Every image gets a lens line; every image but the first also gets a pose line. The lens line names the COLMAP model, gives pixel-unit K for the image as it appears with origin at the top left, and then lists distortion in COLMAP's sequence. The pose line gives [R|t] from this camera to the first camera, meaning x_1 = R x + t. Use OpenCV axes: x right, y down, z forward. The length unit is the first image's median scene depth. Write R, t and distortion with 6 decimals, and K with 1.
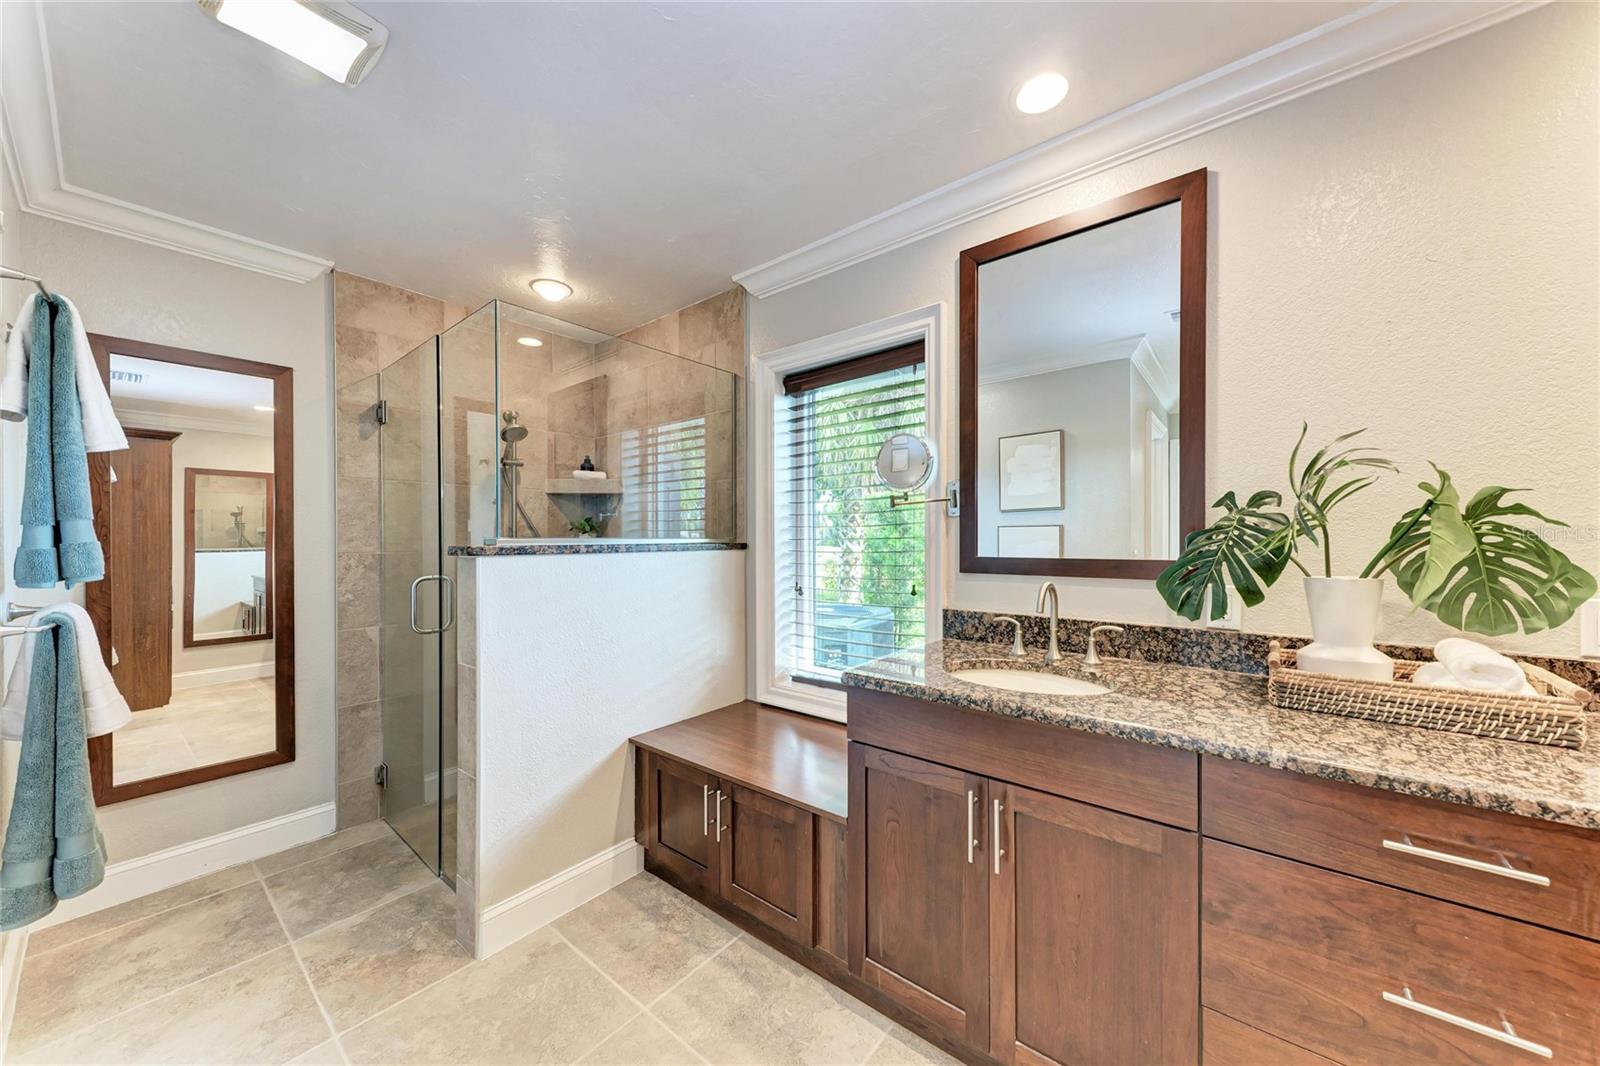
lens RADIAL K [[550.4, 0, 800.4], [0, 550.4, 538.0], [0, 0, 1]] dist [0.001668, -0.001671]
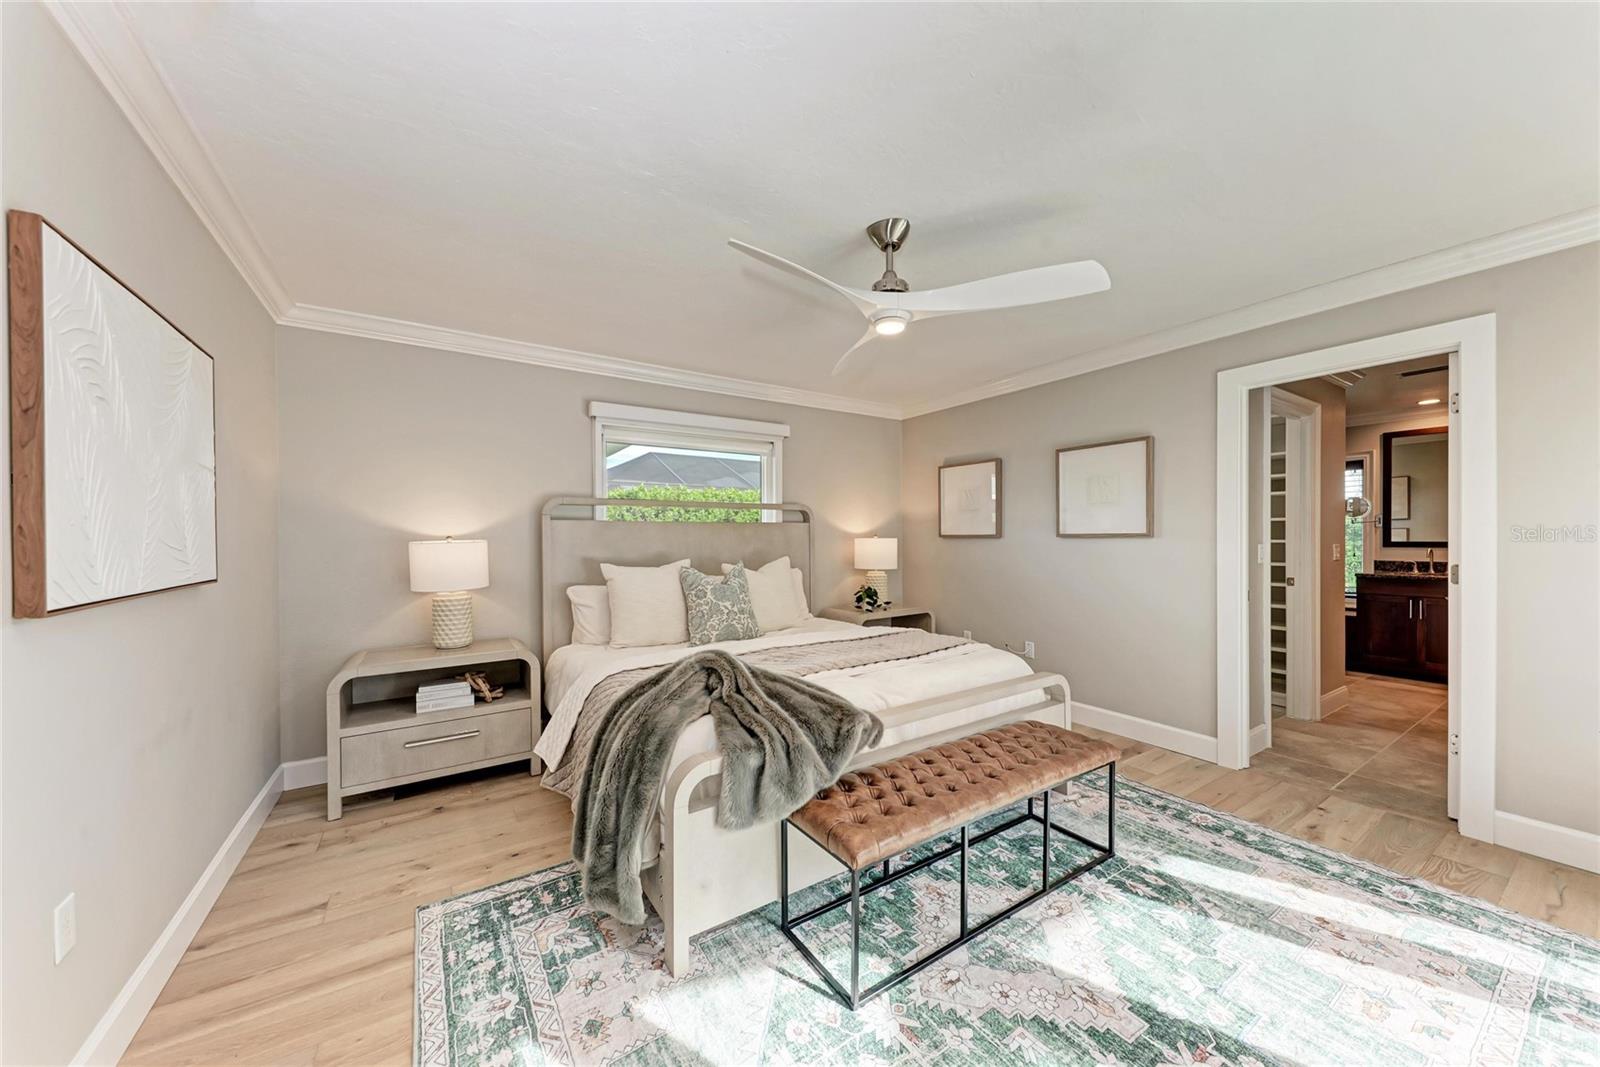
lens RADIAL K [[550.4, 0, 795.6], [0, 550.4, 535.3], [0, 0, 1]] dist [0.001668, -0.001671]
pose [[0.948027, 0.002052, -0.318182, -1.637893], [-0.002574, 0.999996, -0.001220, 0.013658], [0.318178, 0.001976, 0.948029, -2.582910]]
